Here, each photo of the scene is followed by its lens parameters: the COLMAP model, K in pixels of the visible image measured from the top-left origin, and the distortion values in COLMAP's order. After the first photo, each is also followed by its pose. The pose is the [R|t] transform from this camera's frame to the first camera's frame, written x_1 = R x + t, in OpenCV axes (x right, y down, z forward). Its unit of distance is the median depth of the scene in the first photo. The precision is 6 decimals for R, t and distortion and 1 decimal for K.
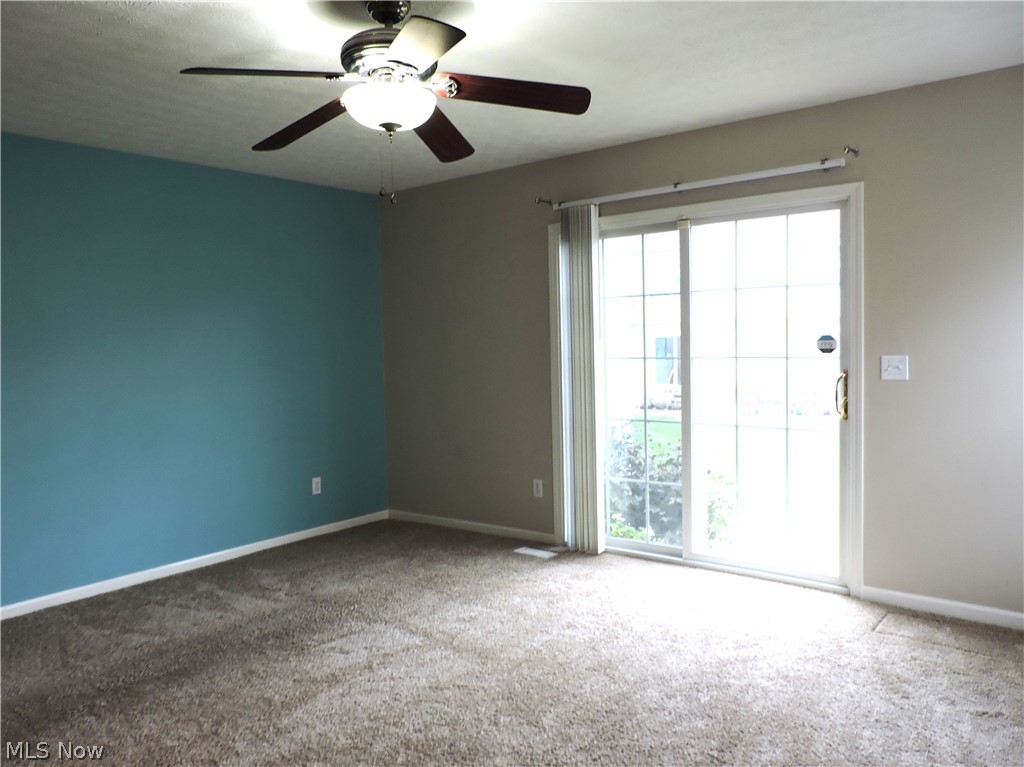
lens RADIAL K [[780.9, 0, 512.4], [0, 780.9, 375.5], [0, 0, 1]] dist [0.017465, -0.006426]
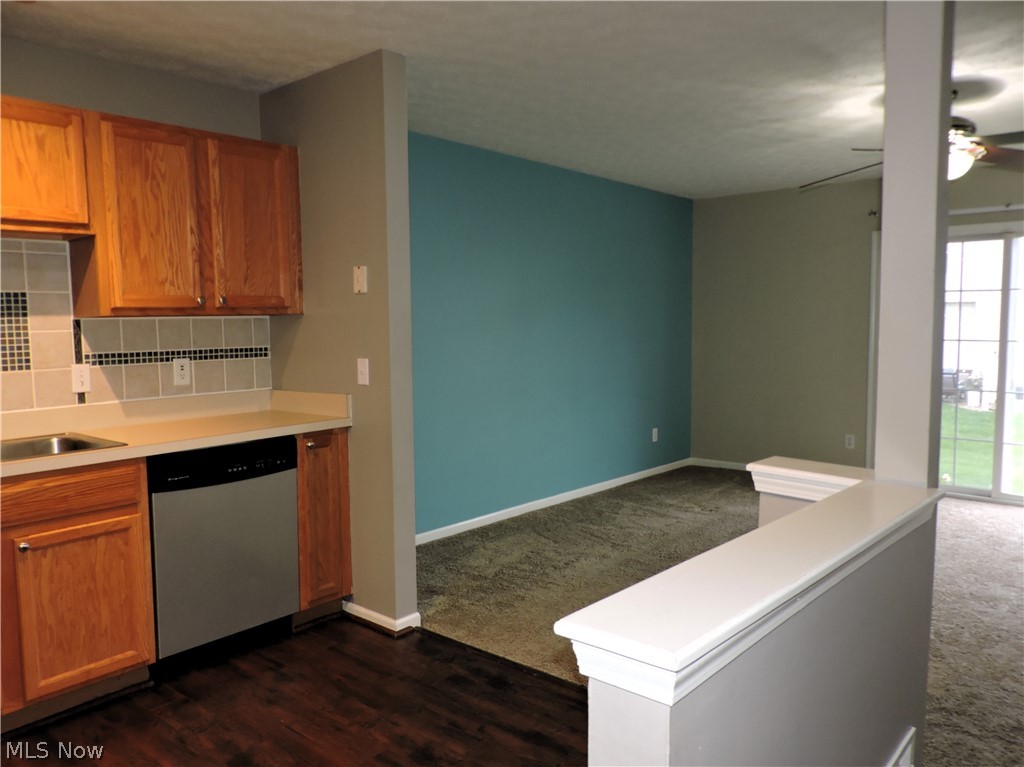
lens RADIAL K [[772.0, 0, 515.9], [0, 772.0, 366.4], [0, 0, 1]] dist [0.005599, -0.008877]
pose [[0.998563, 0.029905, -0.044475, -0.561969], [-0.029152, 0.999422, 0.017483, 0.022568], [0.044972, -0.016162, 0.998857, -0.321712]]
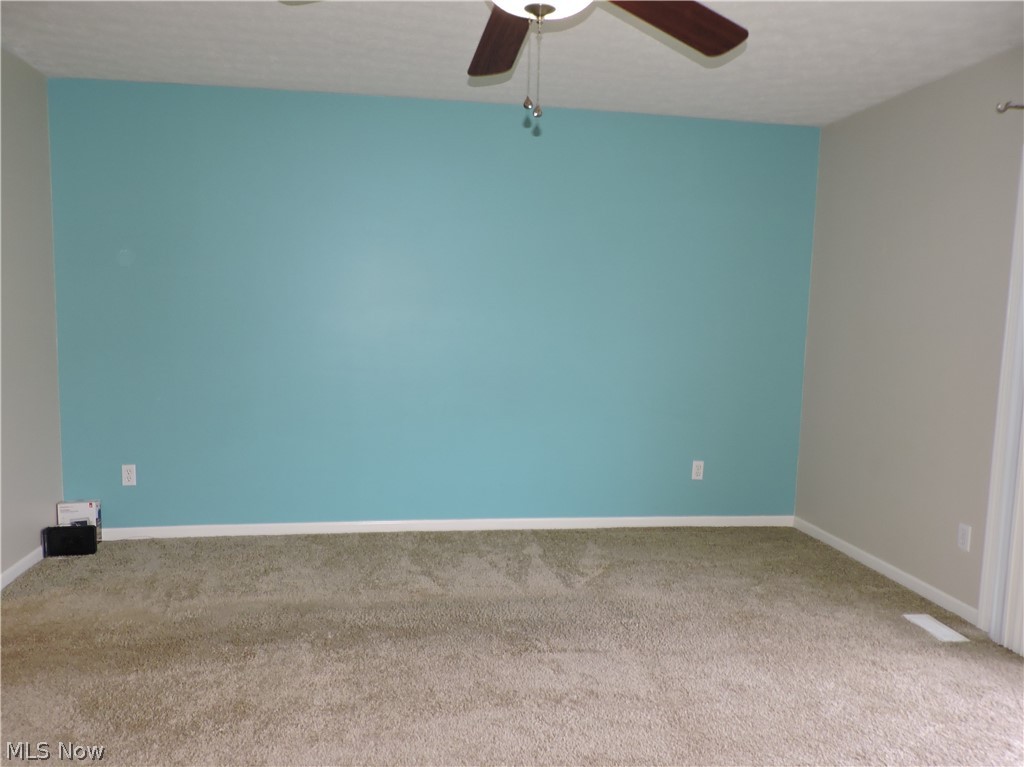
lens RADIAL K [[780.9, 0, 512.4], [0, 780.9, 375.5], [0, 0, 1]] dist [0.017465, -0.006426]
pose [[0.736518, 0.112472, -0.667002, 0.226553], [-0.081490, 0.993651, 0.077569, -0.020724], [0.671492, -0.002777, 0.741007, 0.281063]]
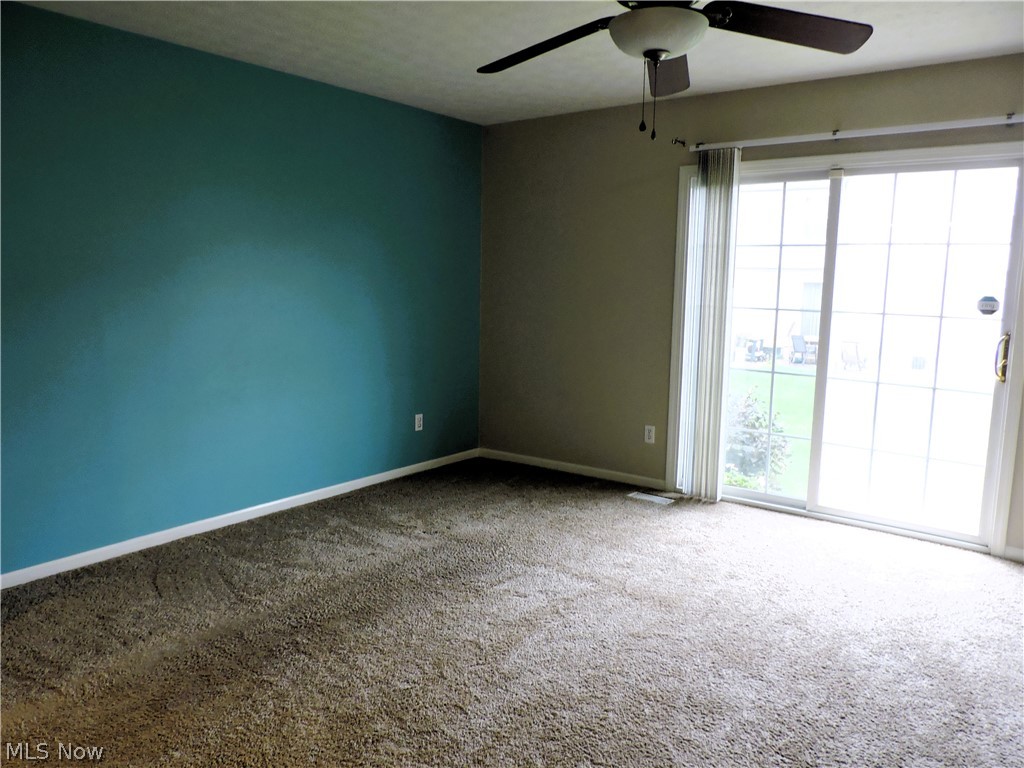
lens RADIAL K [[767.2, 0, 518.5], [0, 767.2, 378.5], [0, 0, 1]] dist [0.021652, -0.004393]
pose [[0.998380, 0.042257, 0.038099, -0.218197], [-0.045390, 0.995303, 0.085510, -0.004493], [-0.034307, -0.087101, 0.995609, 0.039798]]
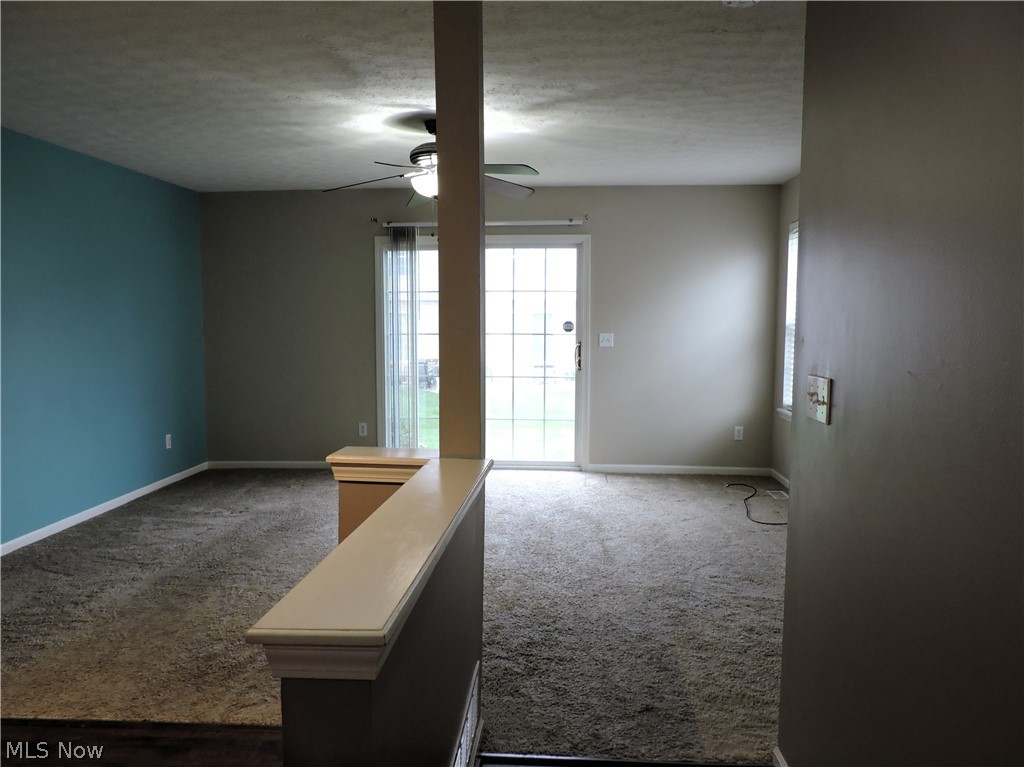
lens RADIAL K [[772.0, 0, 515.9], [0, 772.0, 366.4], [0, 0, 1]] dist [0.005599, -0.008877]
pose [[0.826678, -0.012289, 0.562541, -0.625648], [0.005633, 0.999892, 0.013565, 0.023013], [-0.562647, -0.008045, 0.826658, -0.320899]]
